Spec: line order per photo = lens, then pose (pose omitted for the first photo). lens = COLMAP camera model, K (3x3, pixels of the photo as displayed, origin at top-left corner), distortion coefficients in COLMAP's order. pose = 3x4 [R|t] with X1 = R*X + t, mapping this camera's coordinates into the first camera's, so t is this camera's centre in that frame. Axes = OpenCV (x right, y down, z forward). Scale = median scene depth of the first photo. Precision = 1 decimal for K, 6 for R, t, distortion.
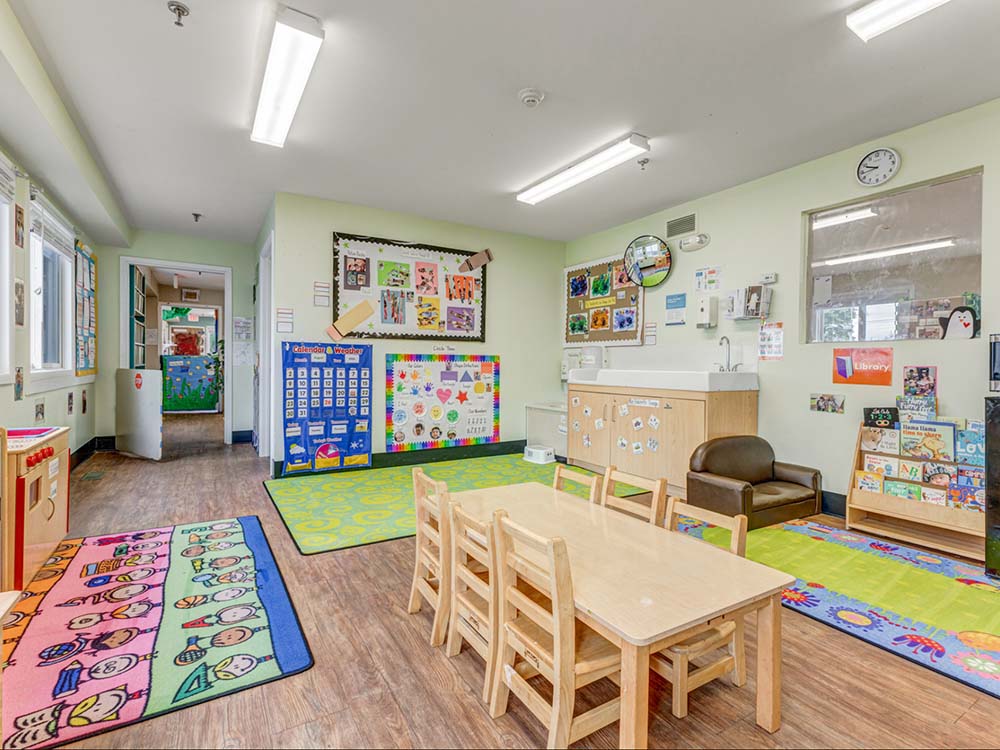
lens RADIAL K [[485.8, 0, 500.0], [0, 485.8, 375.0], [0, 0, 1]] dist [0.000529, 0.000136]
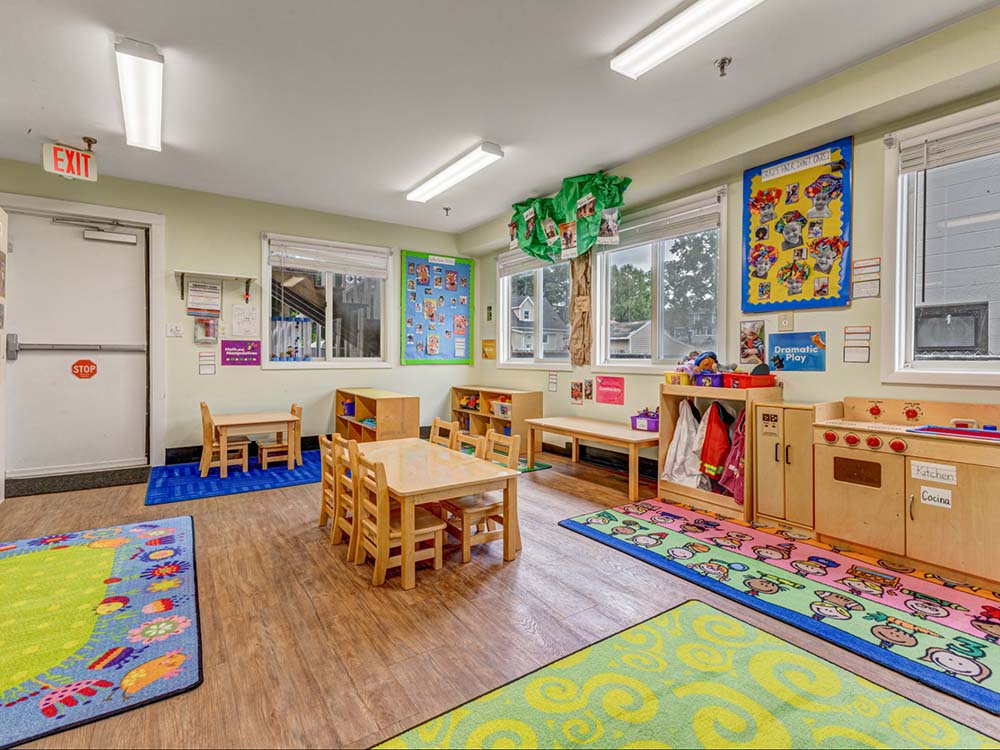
lens RADIAL K [[485.8, 0, 500.0], [0, 485.8, 375.0], [0, 0, 1]] dist [0.000529, 0.000136]
pose [[-0.999017, -0.012382, -0.042552, -0.068482], [-0.014684, 0.998422, 0.054211, -0.033223], [0.041814, 0.054783, -0.997622, 2.119634]]
